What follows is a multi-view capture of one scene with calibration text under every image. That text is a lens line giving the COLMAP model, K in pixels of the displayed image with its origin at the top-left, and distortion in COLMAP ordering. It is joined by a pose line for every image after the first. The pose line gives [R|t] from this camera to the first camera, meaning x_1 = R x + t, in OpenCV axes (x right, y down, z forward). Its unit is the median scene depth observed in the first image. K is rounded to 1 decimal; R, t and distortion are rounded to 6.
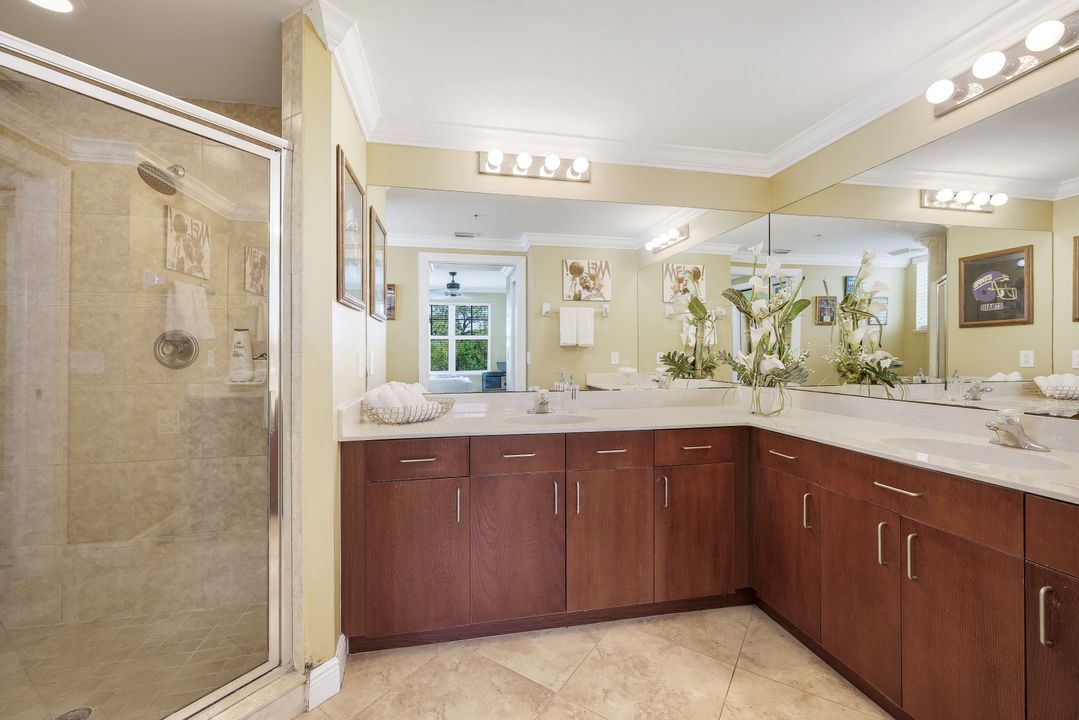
lens RADIAL K [[442.5, 0, 557.9], [0, 442.5, 351.2], [0, 0, 1]] dist [0.001603, 0.000059]
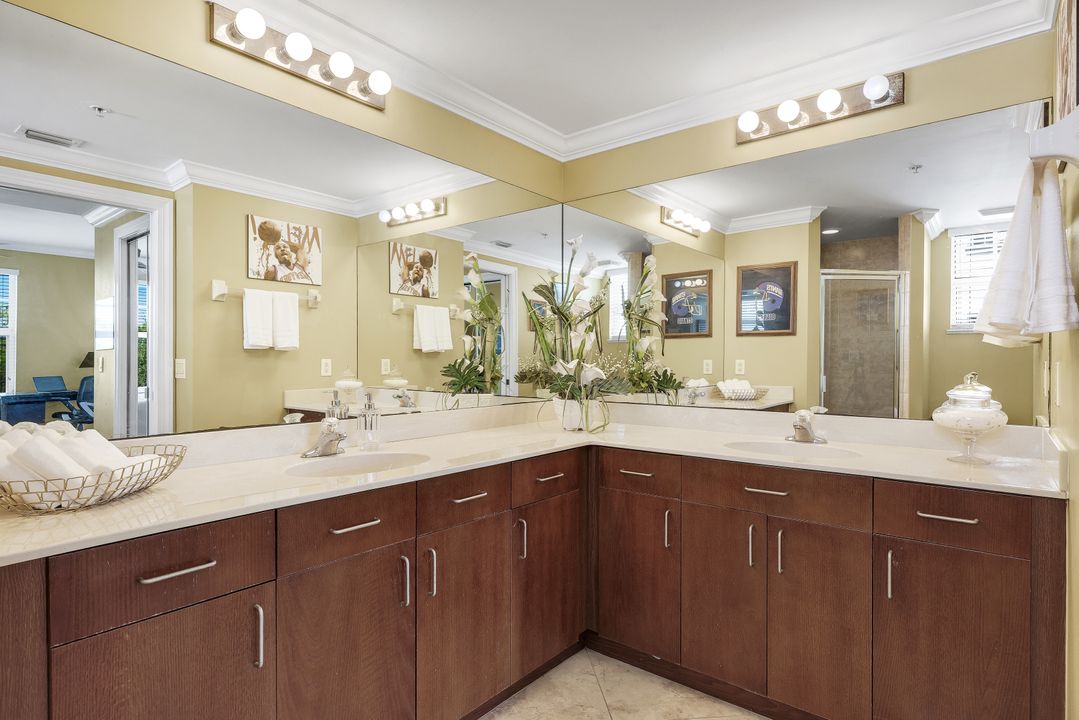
lens RADIAL K [[557.6, 0, 541.5], [0, 557.6, 363.6], [0, 0, 1]] dist [0.003442, -0.000751]
pose [[0.782465, -0.000622, 0.622694, -0.279096], [-0.005911, 0.999947, 0.008428, -0.000516], [-0.622667, -0.010275, 0.782420, 0.172467]]
